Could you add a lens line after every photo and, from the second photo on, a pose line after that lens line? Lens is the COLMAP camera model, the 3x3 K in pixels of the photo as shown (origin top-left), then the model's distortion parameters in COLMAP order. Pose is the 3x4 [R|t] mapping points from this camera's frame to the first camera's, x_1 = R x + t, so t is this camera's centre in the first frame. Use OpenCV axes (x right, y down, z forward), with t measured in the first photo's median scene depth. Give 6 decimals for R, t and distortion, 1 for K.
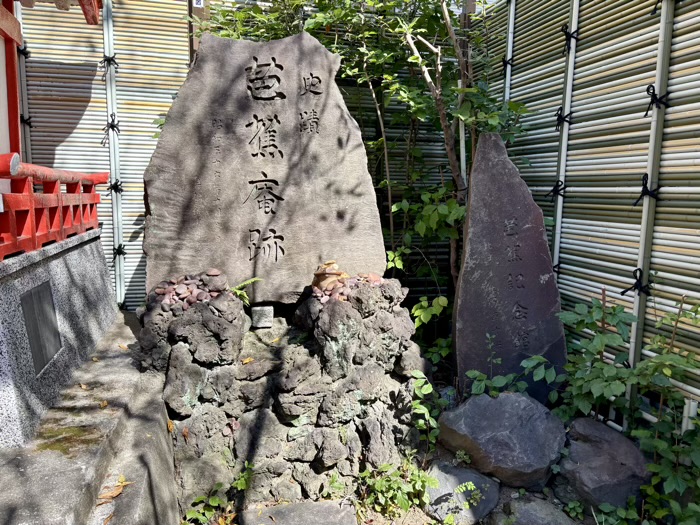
lens RADIAL K [[530.2, 0, 357.3], [0, 530.2, 262.8], [0, 0, 1]] dist [0.056457, -0.059447]
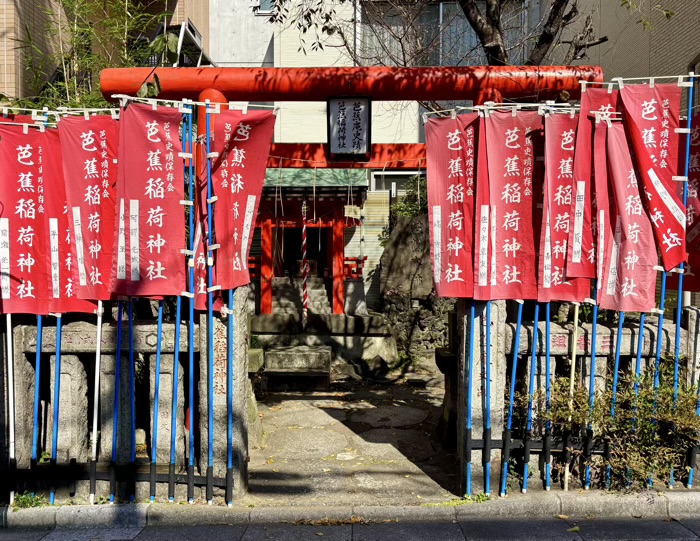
lens RADIAL K [[663.8, 0, 350.0], [0, 663.8, 270.5], [0, 0, 1]] dist [0.002724, -0.002288]
pose [[0.964277, -0.012978, -0.264577, 0.501735], [-0.018763, 0.992944, -0.117087, 0.392541], [0.264230, 0.117868, 0.957230, -2.933566]]
